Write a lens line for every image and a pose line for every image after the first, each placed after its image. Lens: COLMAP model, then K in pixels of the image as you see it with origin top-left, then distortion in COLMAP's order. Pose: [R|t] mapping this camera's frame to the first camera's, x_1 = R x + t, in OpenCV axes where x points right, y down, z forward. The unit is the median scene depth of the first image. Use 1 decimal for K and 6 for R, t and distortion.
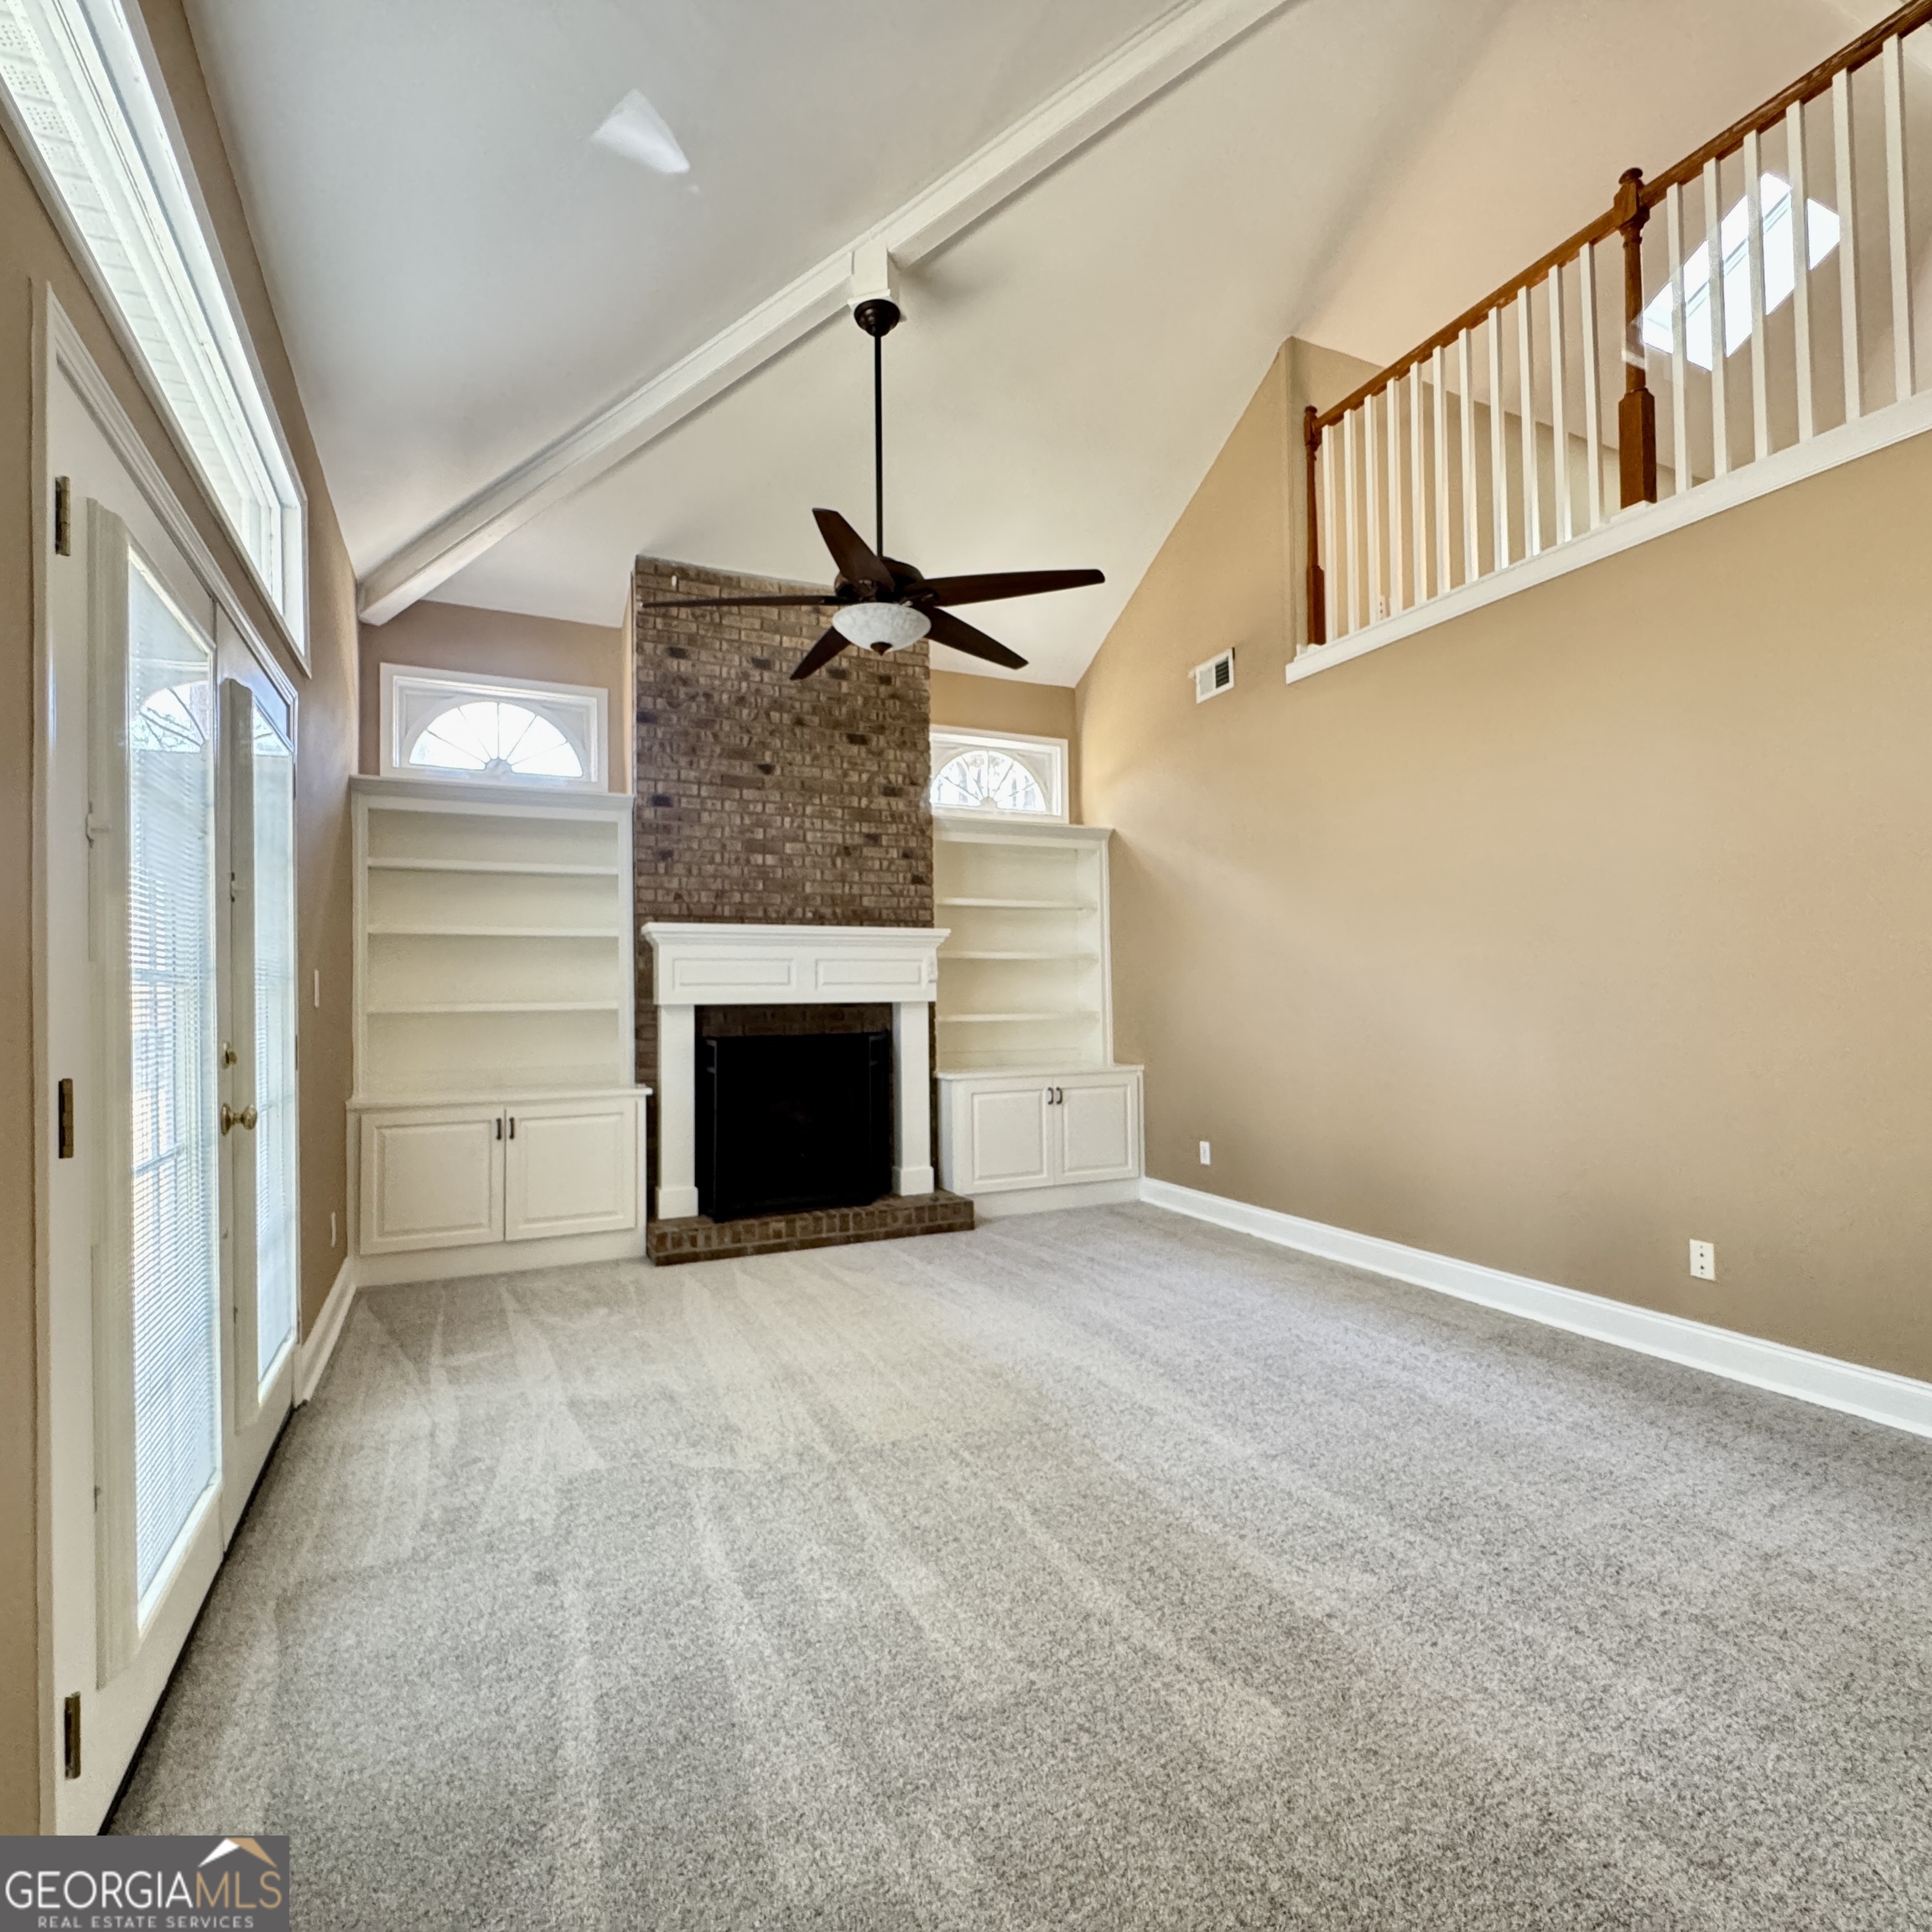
lens RADIAL K [[1033.3, 0, 963.2], [0, 1033.3, 969.4], [0, 0, 1]] dist [-0.004983, 0.000047]
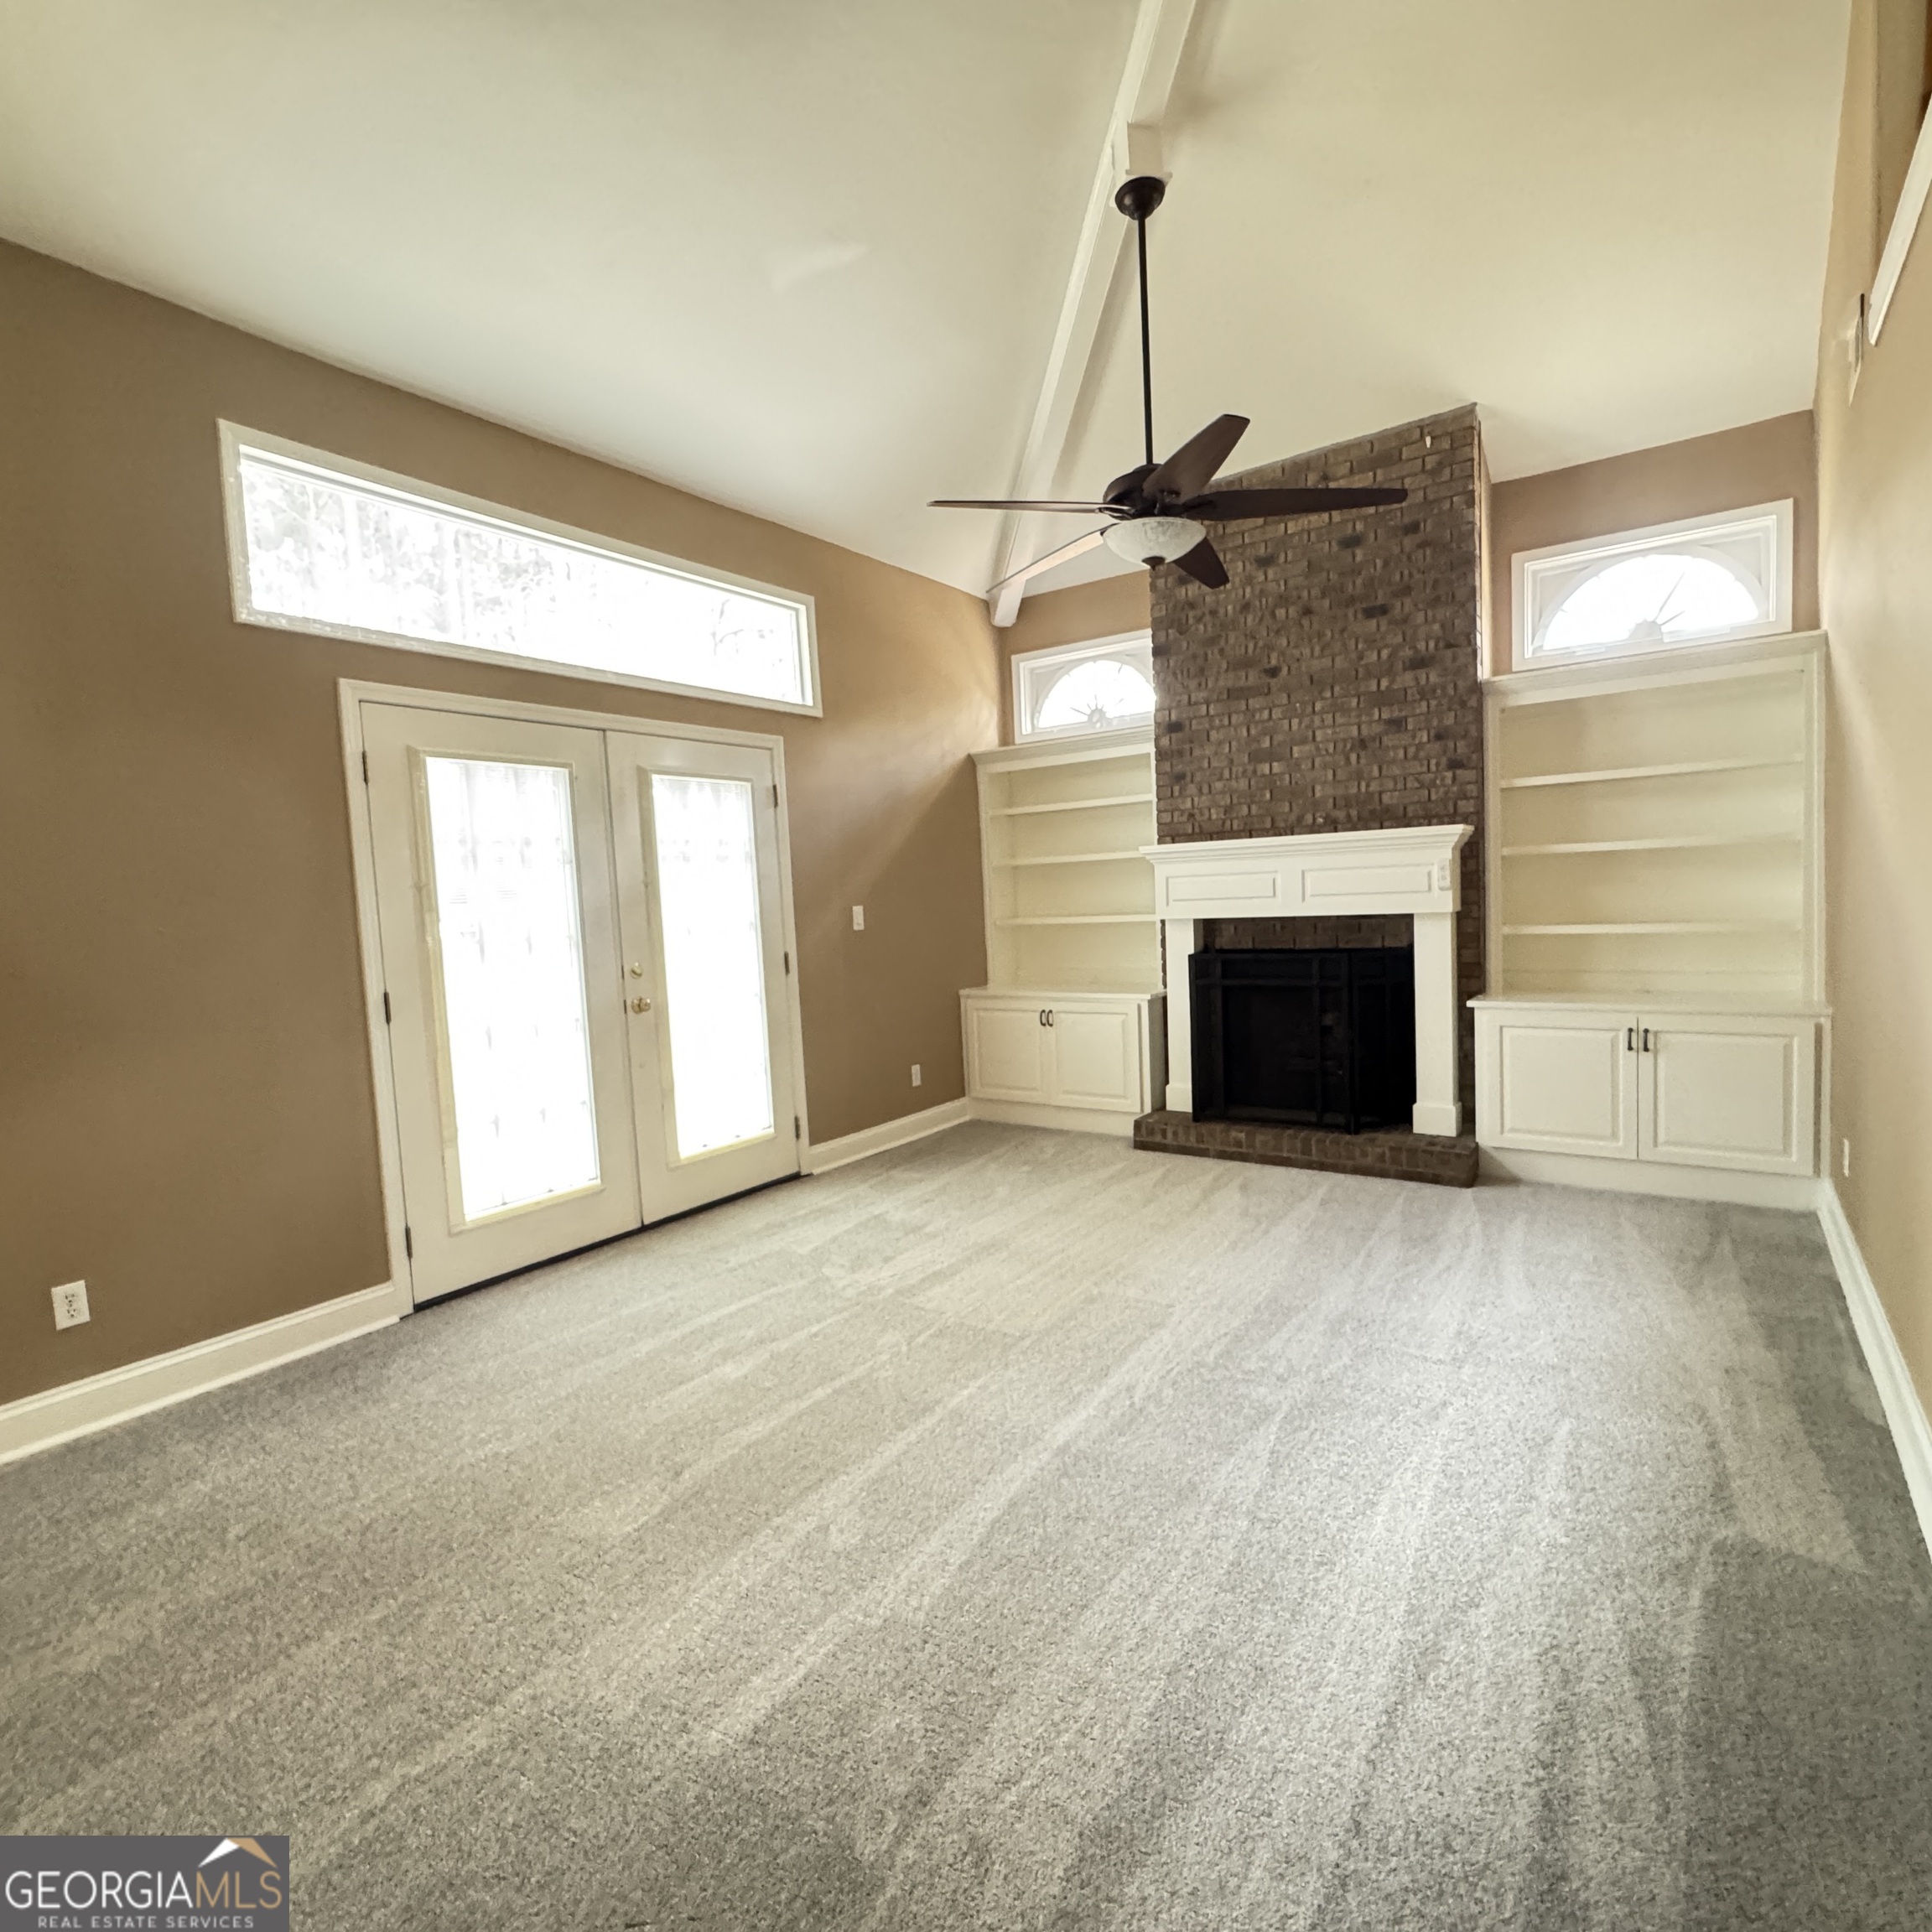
lens RADIAL K [[1033.3, 0, 964.2], [0, 1033.3, 968.2], [0, 0, 1]] dist [-0.004983, 0.000047]
pose [[0.492002, 0.050287, -0.869141, 0.529099], [0.061598, 0.993818, 0.092370, -0.026778], [0.868412, -0.098983, 0.485862, 0.259702]]
